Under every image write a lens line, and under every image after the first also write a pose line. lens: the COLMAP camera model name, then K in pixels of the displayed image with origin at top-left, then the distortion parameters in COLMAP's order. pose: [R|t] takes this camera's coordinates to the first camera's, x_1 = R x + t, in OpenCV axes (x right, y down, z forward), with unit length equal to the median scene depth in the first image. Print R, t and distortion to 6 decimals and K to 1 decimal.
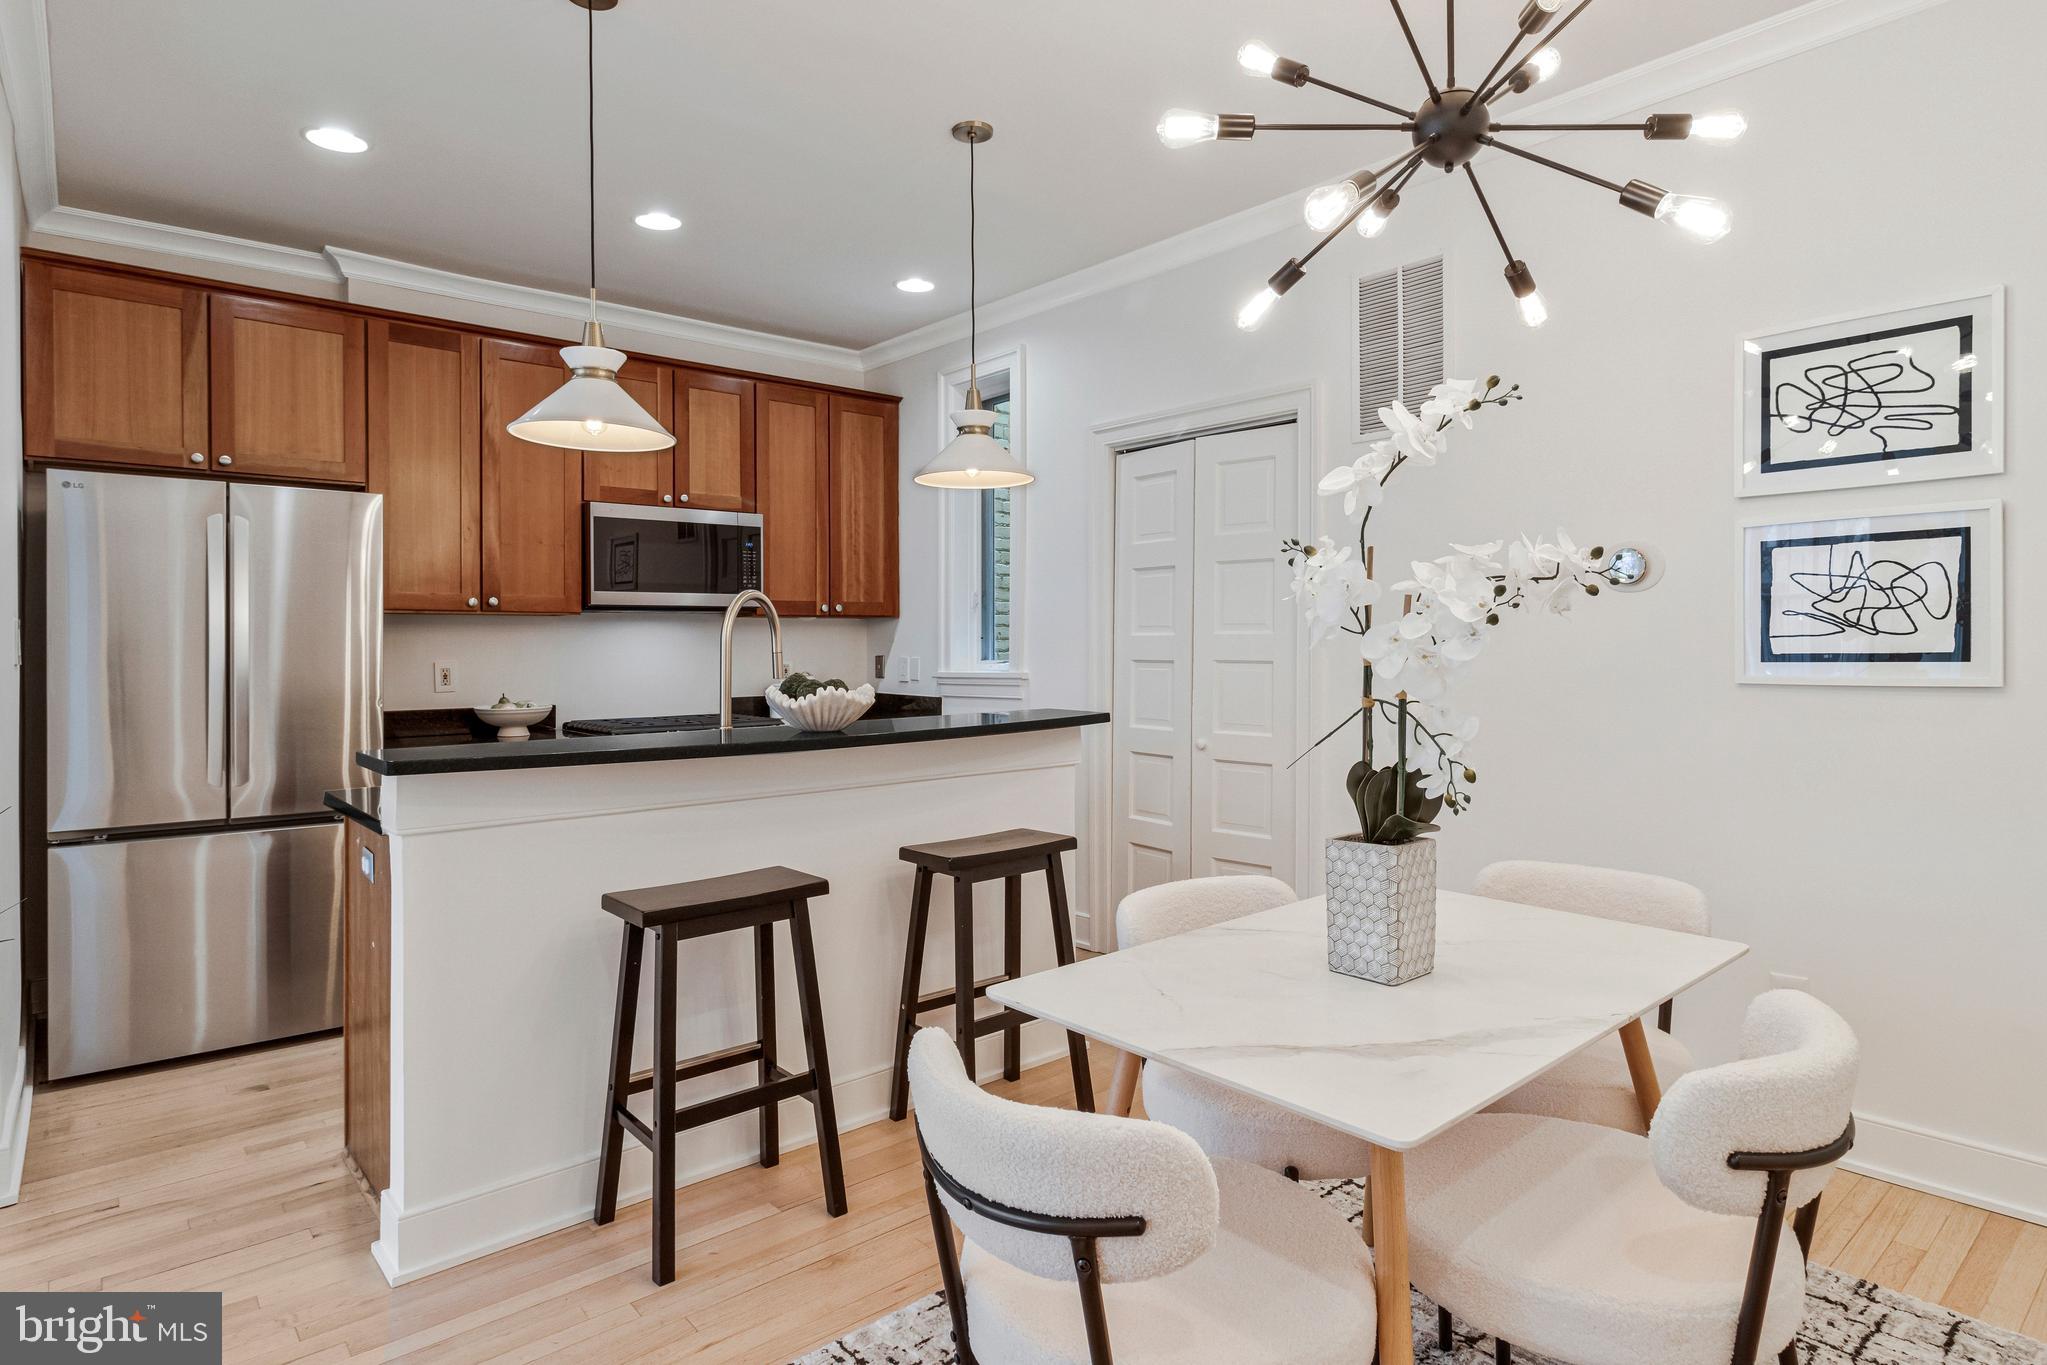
lens RADIAL K [[1090.4, 0, 1029.9], [0, 1090.4, 658.2], [0, 0, 1]] dist [-0.000144, -0.000538]
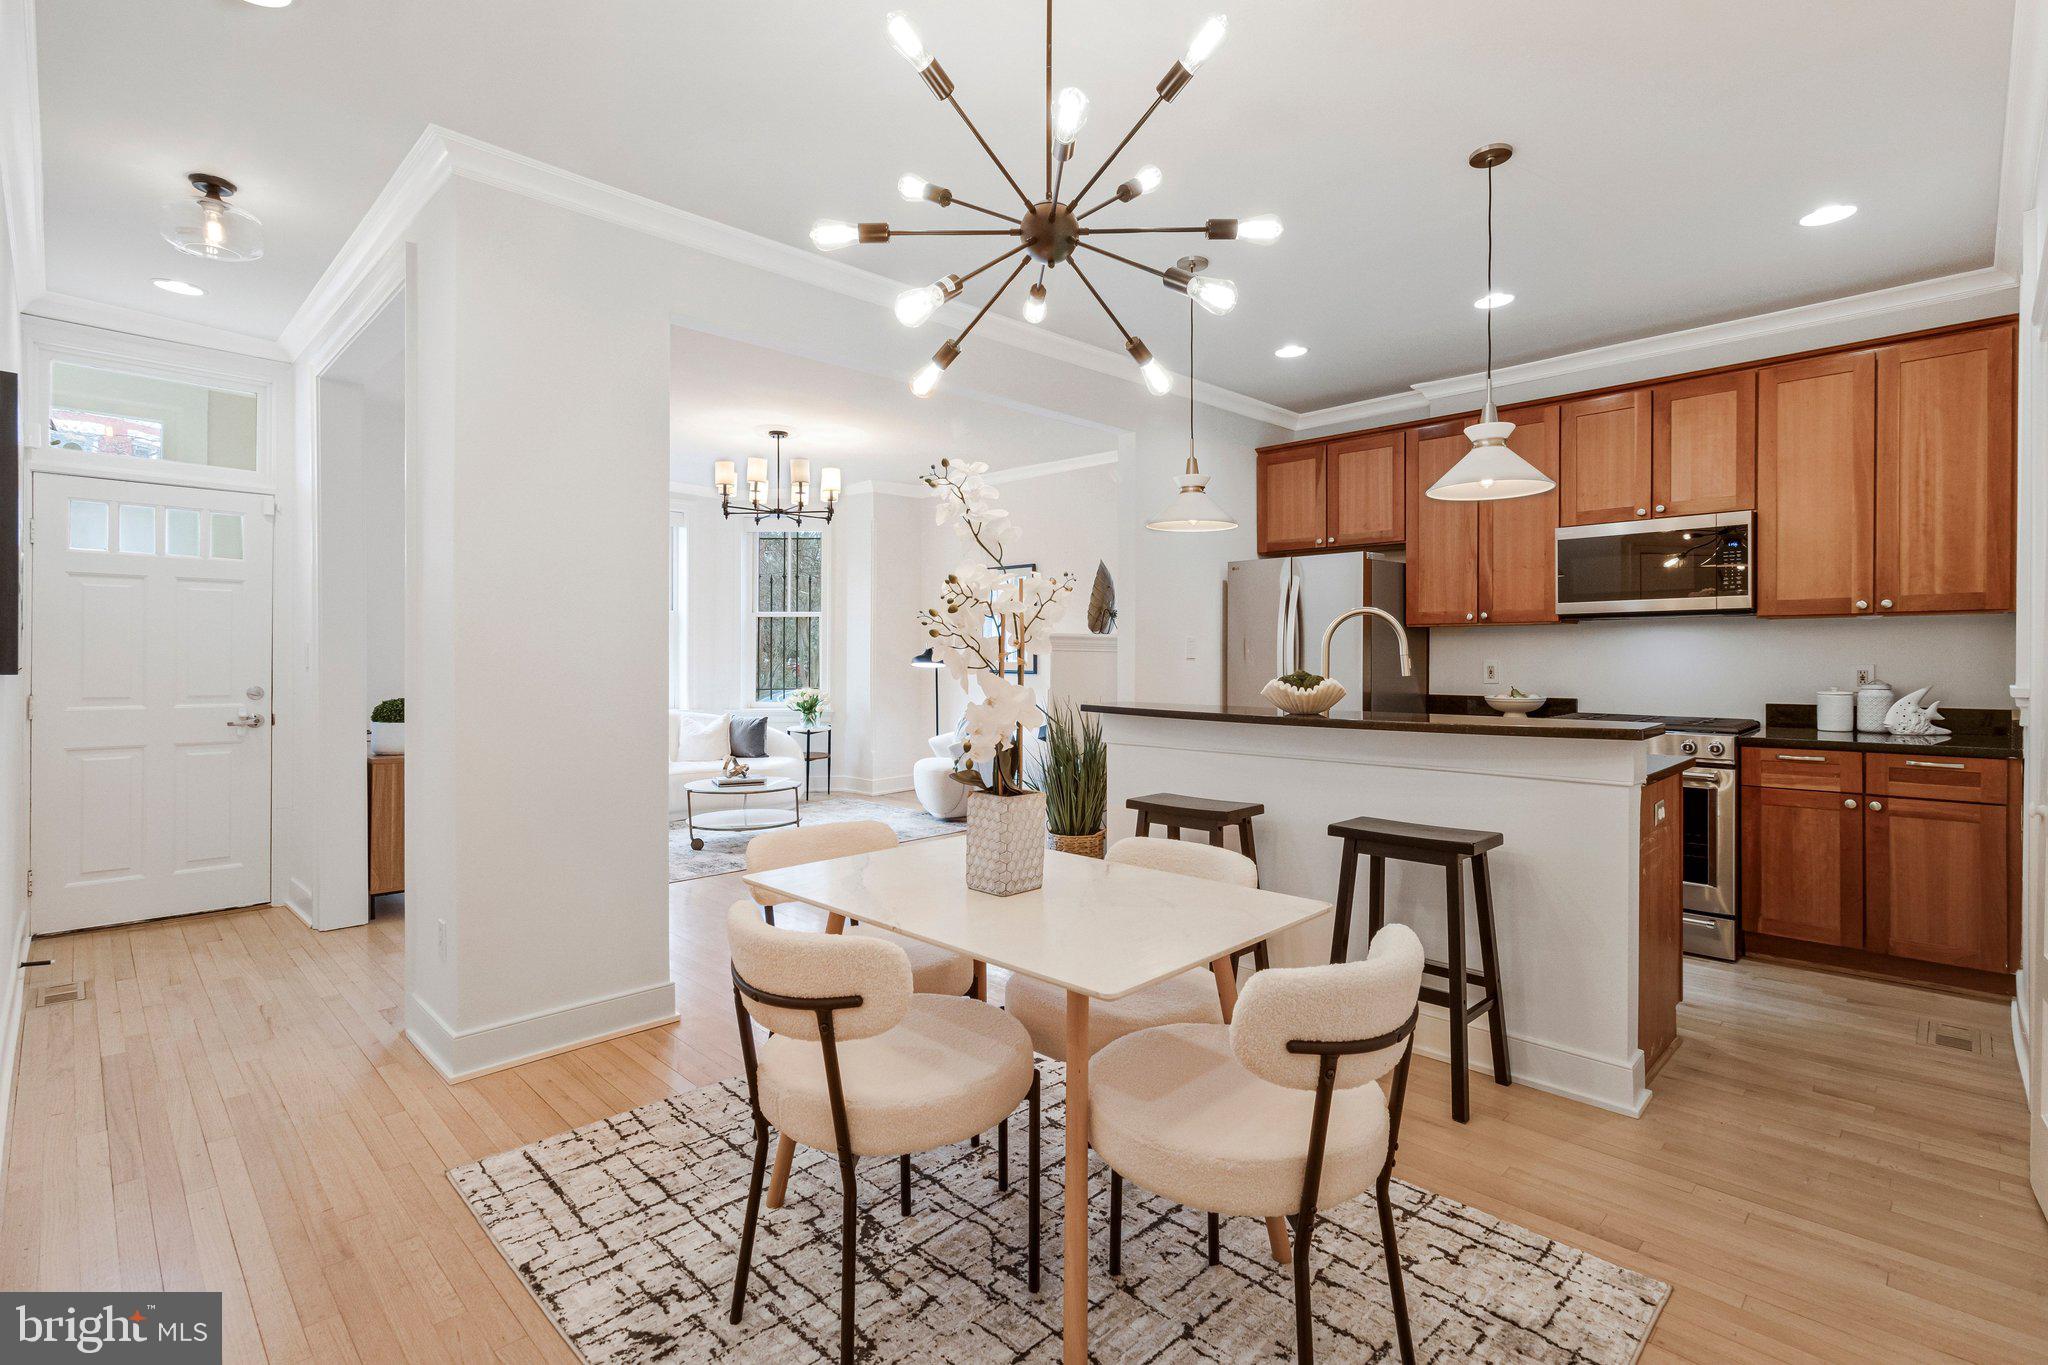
lens RADIAL K [[944.0, 0, 1033.8], [0, 944.0, 663.1], [0, 0, 1]] dist [0.001457, -0.000215]
pose [[0.078967, 0.015365, -0.996759, 0.641149], [-0.009666, 0.999846, 0.014647, -0.006374], [0.996830, 0.008478, 0.079103, 0.384499]]
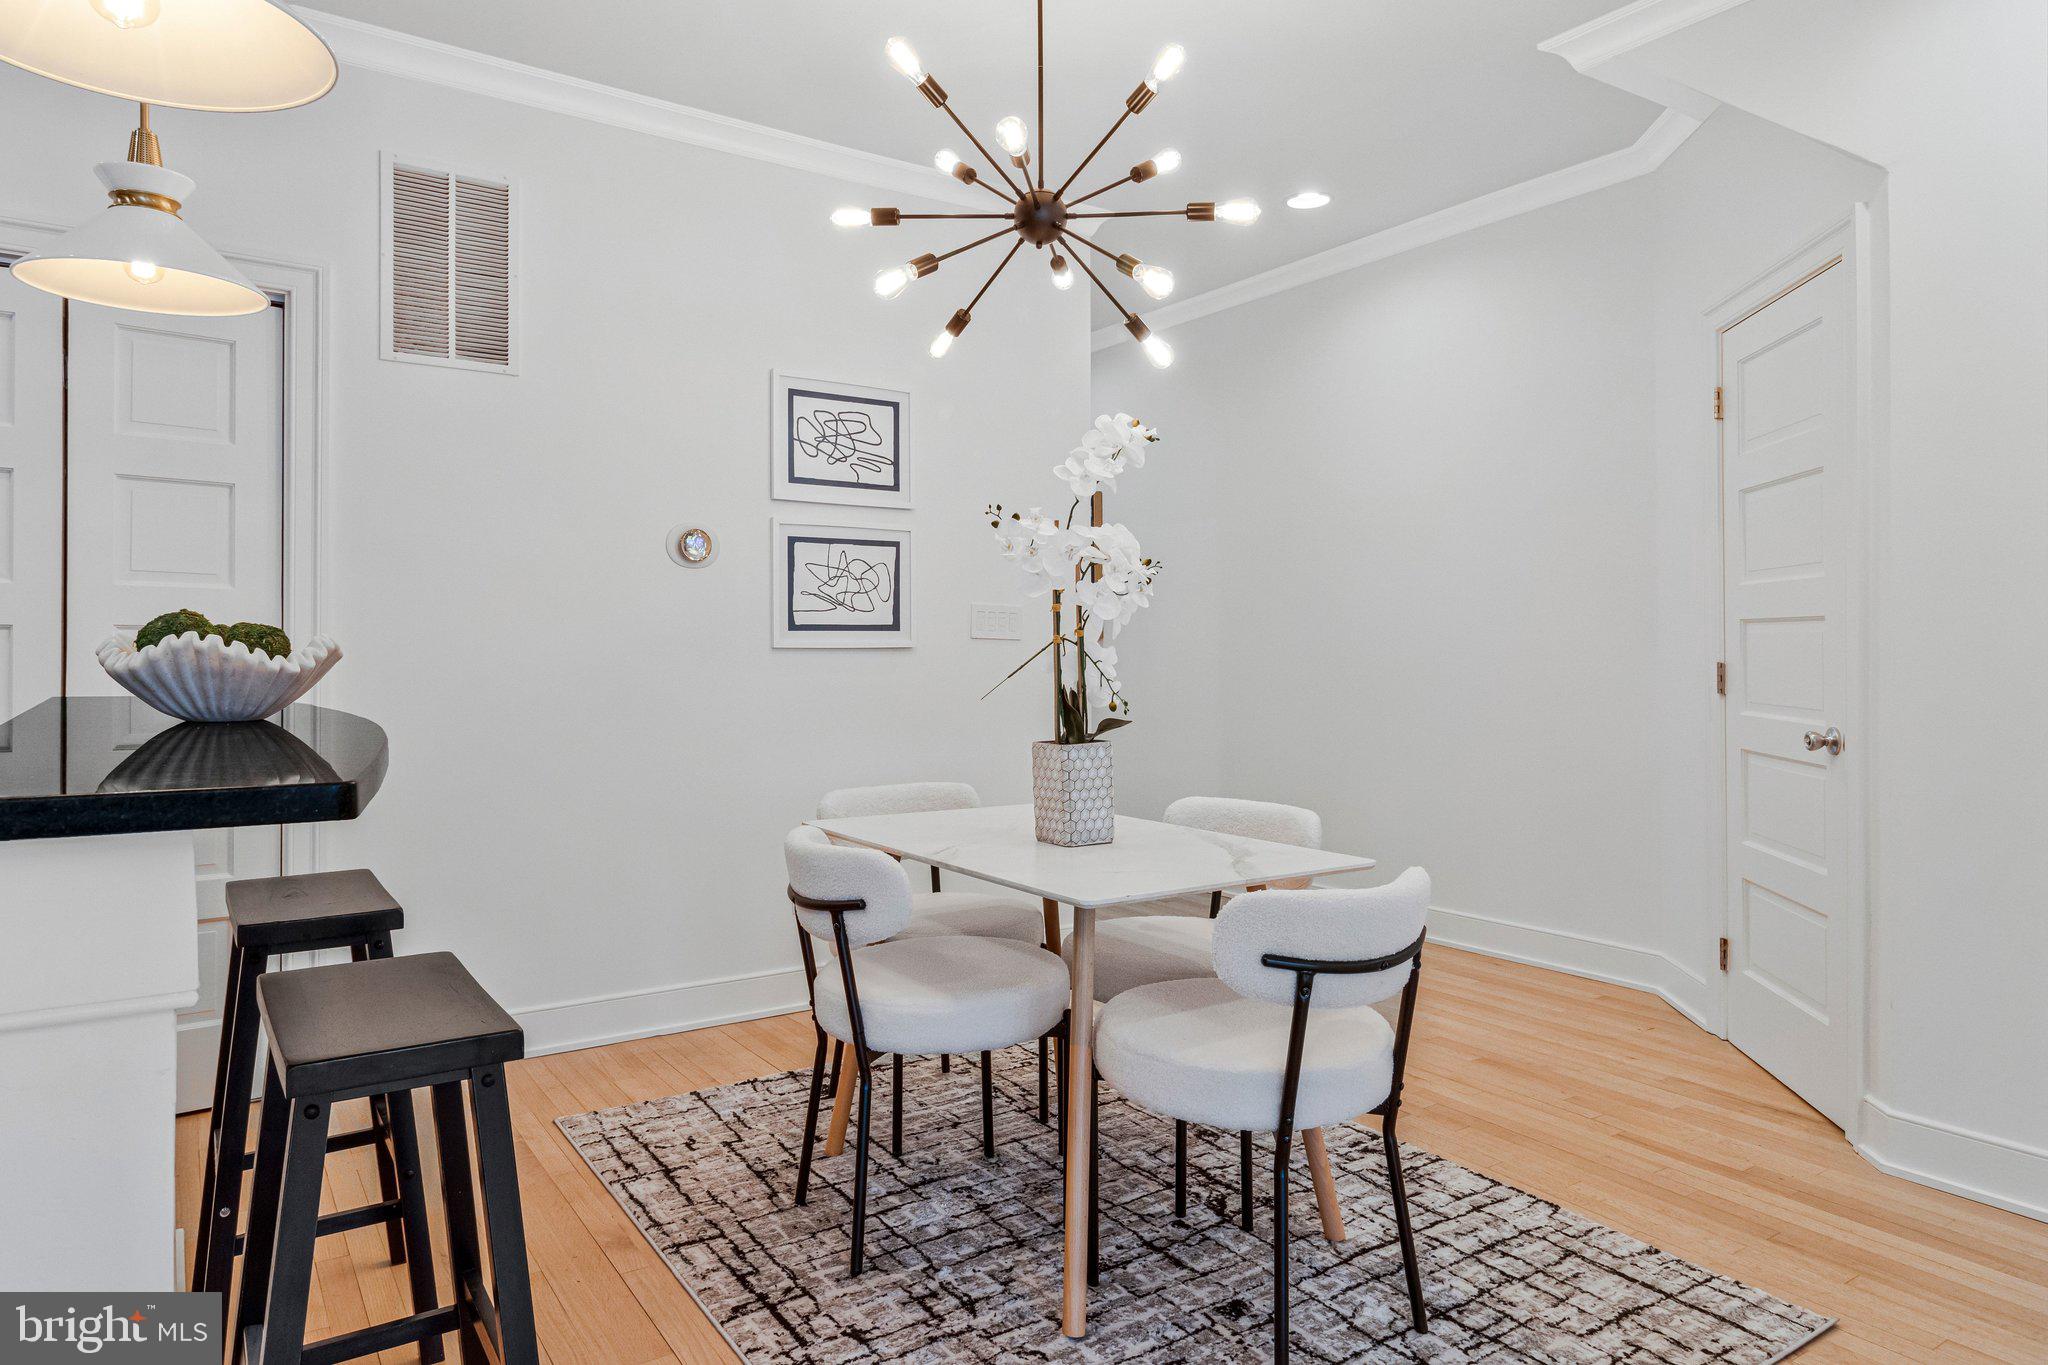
lens RADIAL K [[1278.8, 0, 1027.6], [0, 1278.8, 642.3], [0, 0, 1]] dist [-0.010872, -0.002807]
pose [[0.109301, 0.014942, 0.993896, -0.523320], [0.009802, 0.999822, -0.016109, 0.029355], [-0.993960, 0.011502, 0.109135, 0.376288]]
